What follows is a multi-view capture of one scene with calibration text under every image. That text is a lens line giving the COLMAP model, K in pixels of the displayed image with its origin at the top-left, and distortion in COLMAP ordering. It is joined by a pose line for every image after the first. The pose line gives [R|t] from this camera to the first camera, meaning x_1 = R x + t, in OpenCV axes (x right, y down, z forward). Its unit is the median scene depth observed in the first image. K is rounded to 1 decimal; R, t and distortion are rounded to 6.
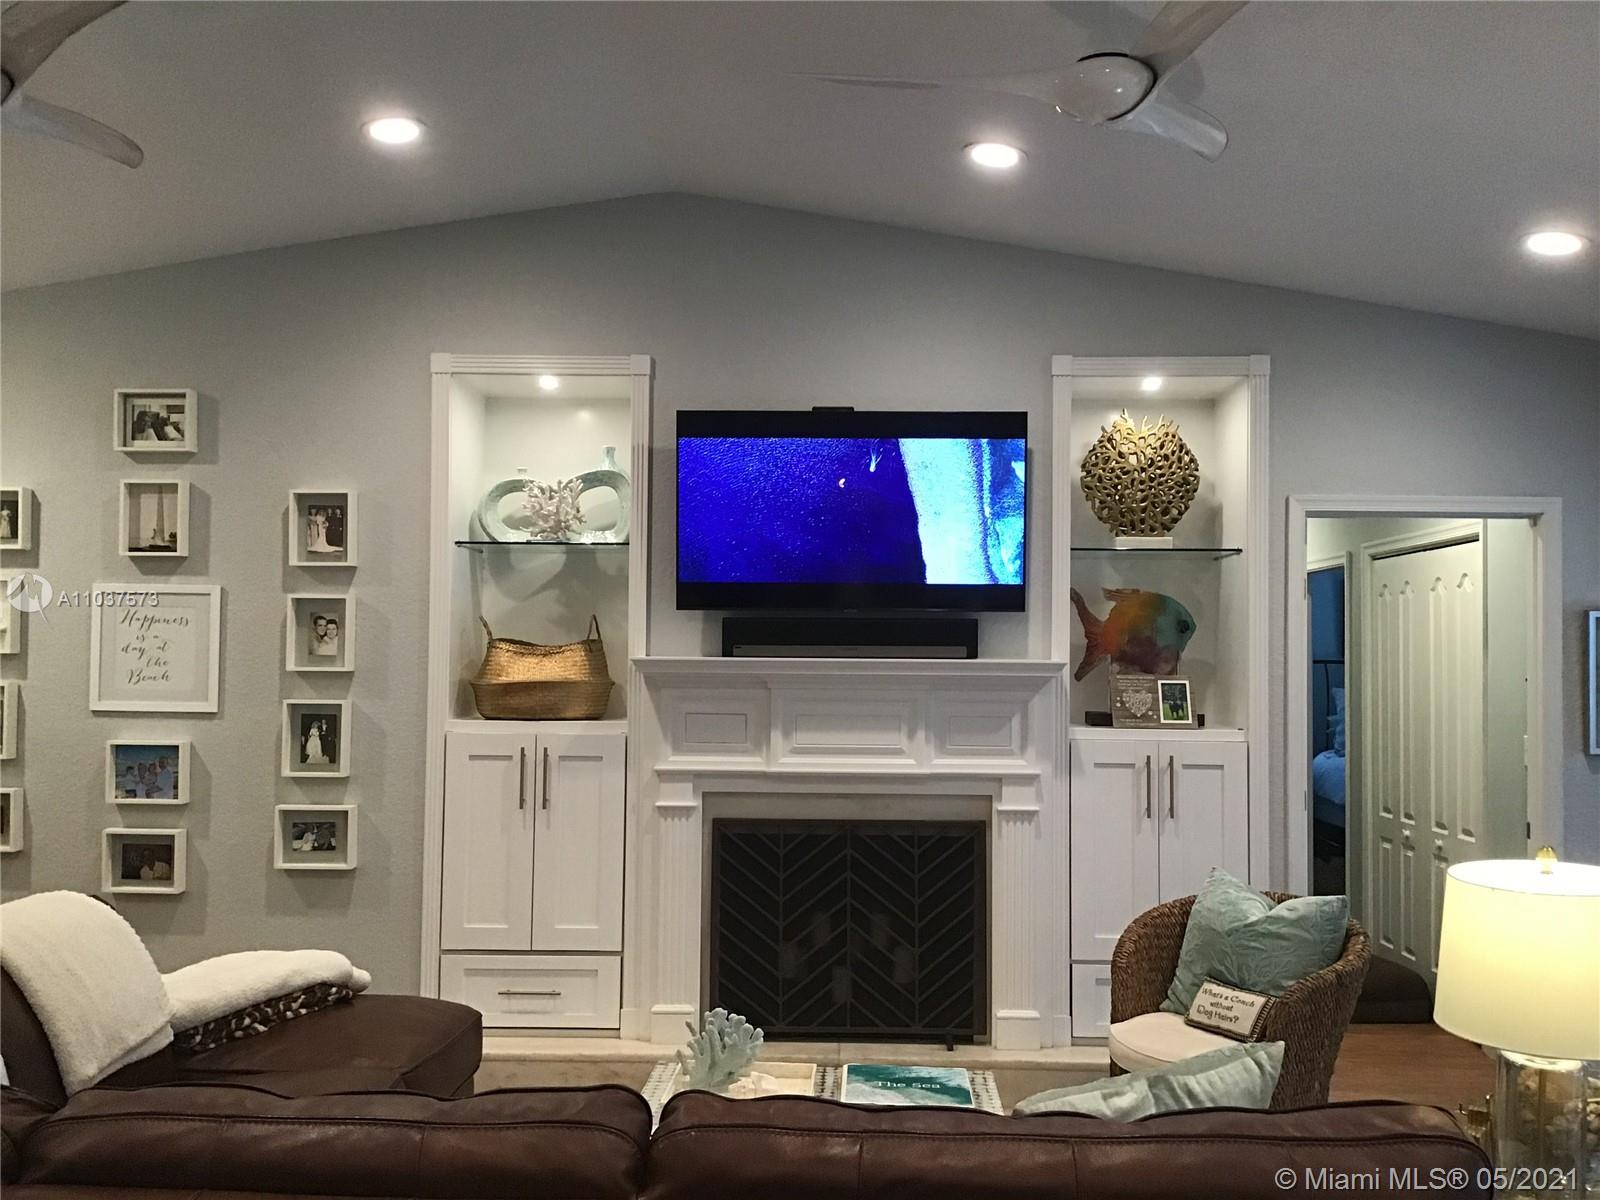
lens RADIAL K [[1434.4, 0, 803.4], [0, 1434.4, 615.1], [0, 0, 1]] dist [0.116871, -0.199282]
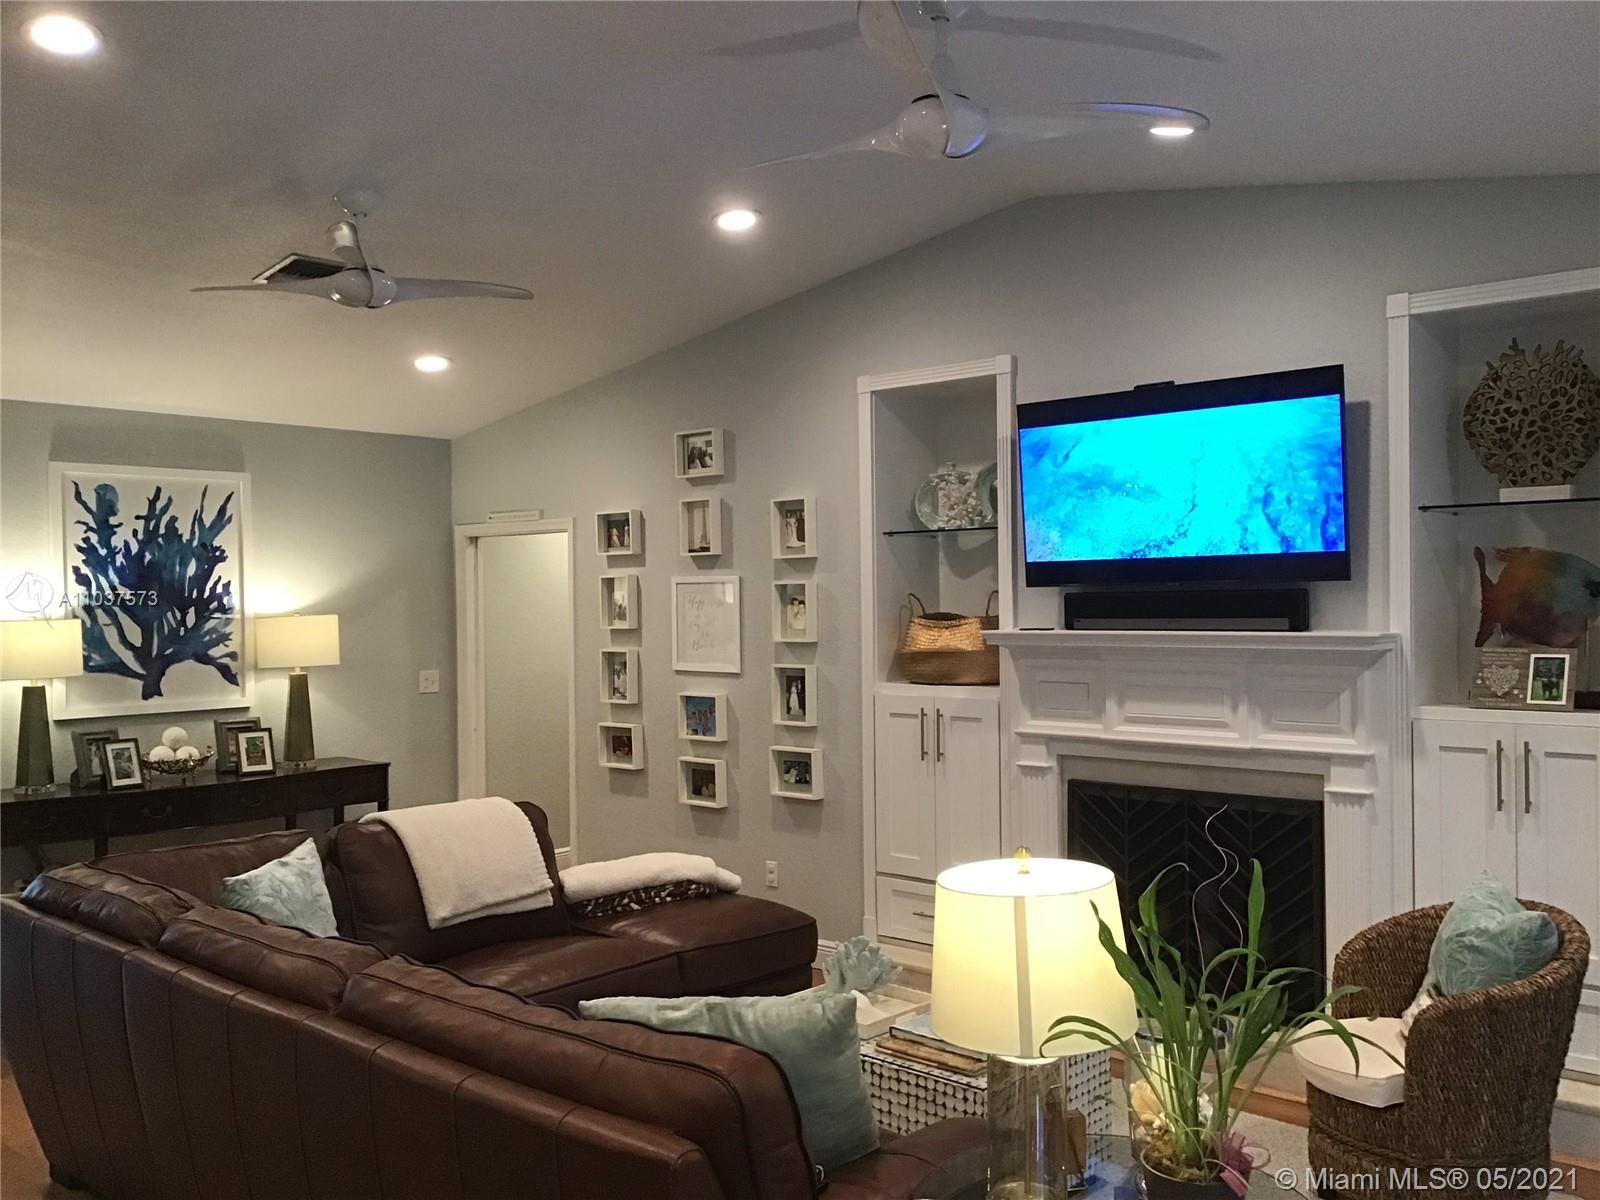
lens RADIAL K [[1434.4, 0, 803.4], [0, 1434.4, 615.1], [0, 0, 1]] dist [0.116871, -0.199282]
pose [[0.762220, -0.010998, -0.647224, 0.480338], [0.037979, 0.998893, 0.027754, -0.018883], [0.646203, -0.045736, 0.761794, 0.054510]]
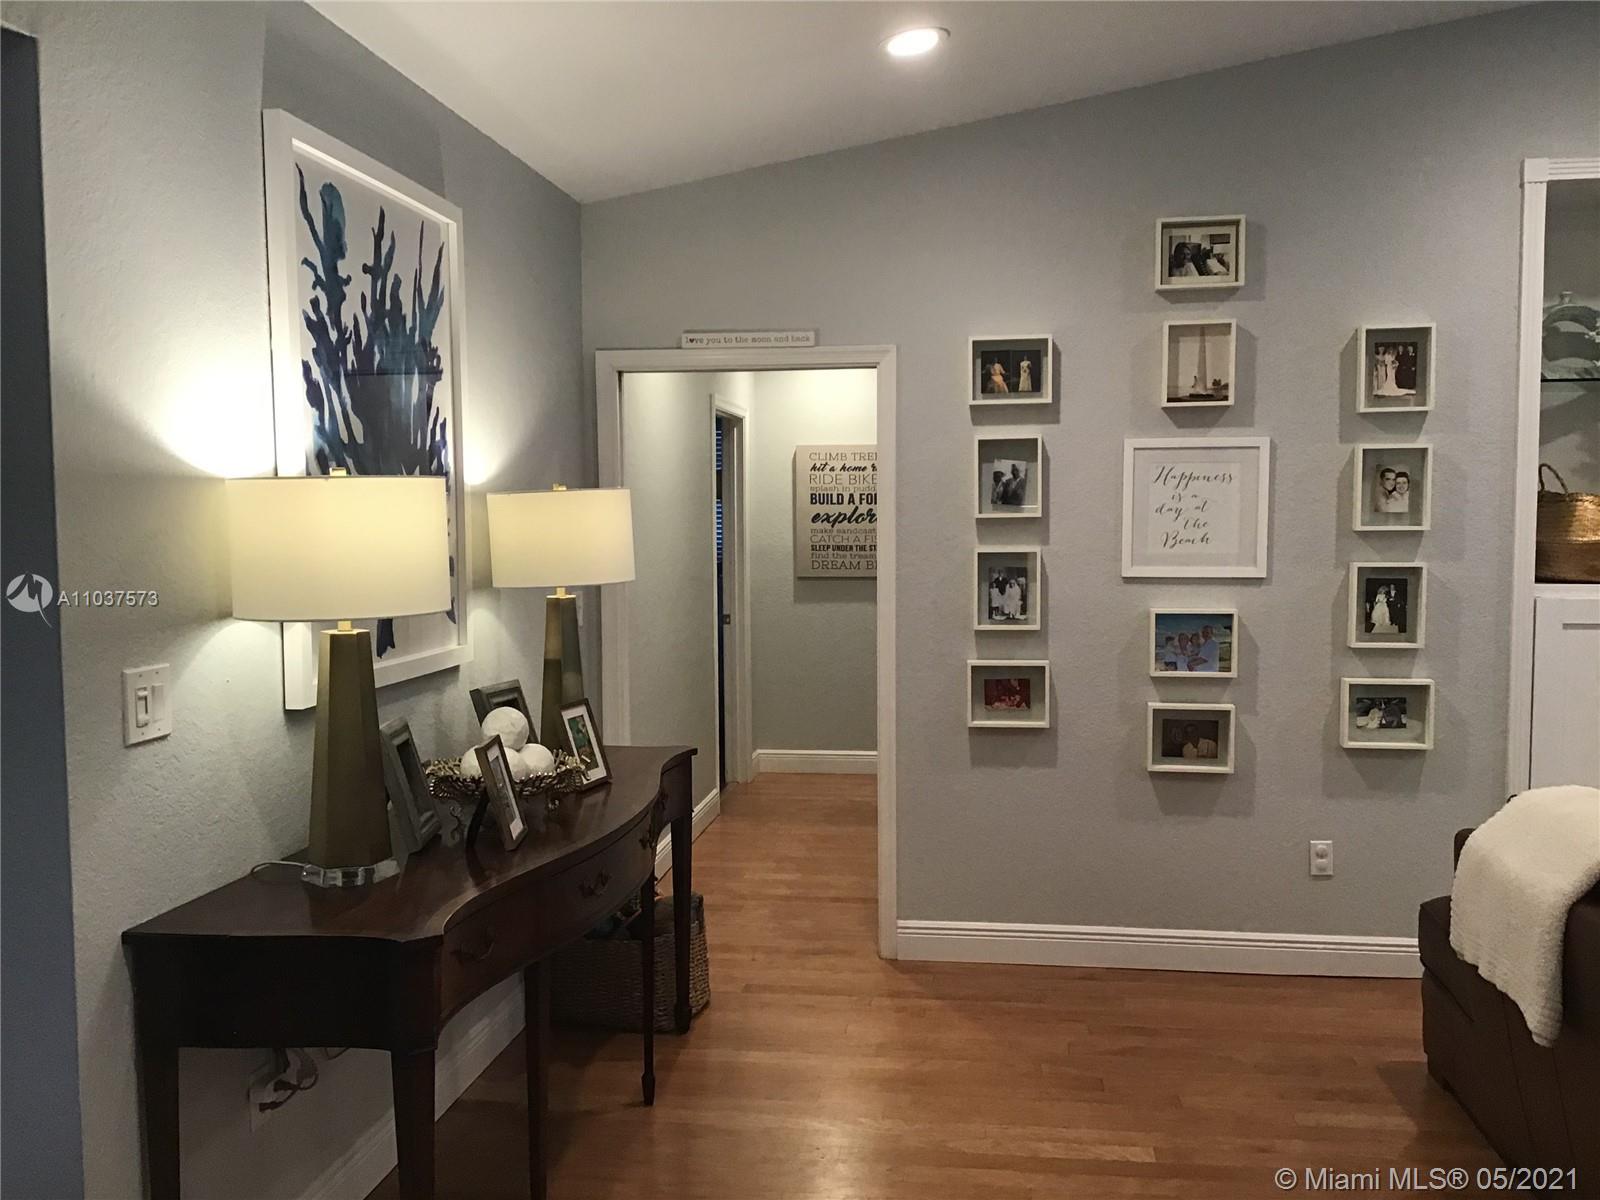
lens RADIAL K [[1434.4, 0, 803.4], [0, 1434.4, 615.1], [0, 0, 1]] dist [0.116871, -0.199282]
pose [[0.994652, -0.008878, -0.102904, -0.600805], [0.019000, 0.995024, 0.097804, -0.004017], [0.101524, -0.099236, 0.989871, 0.070351]]
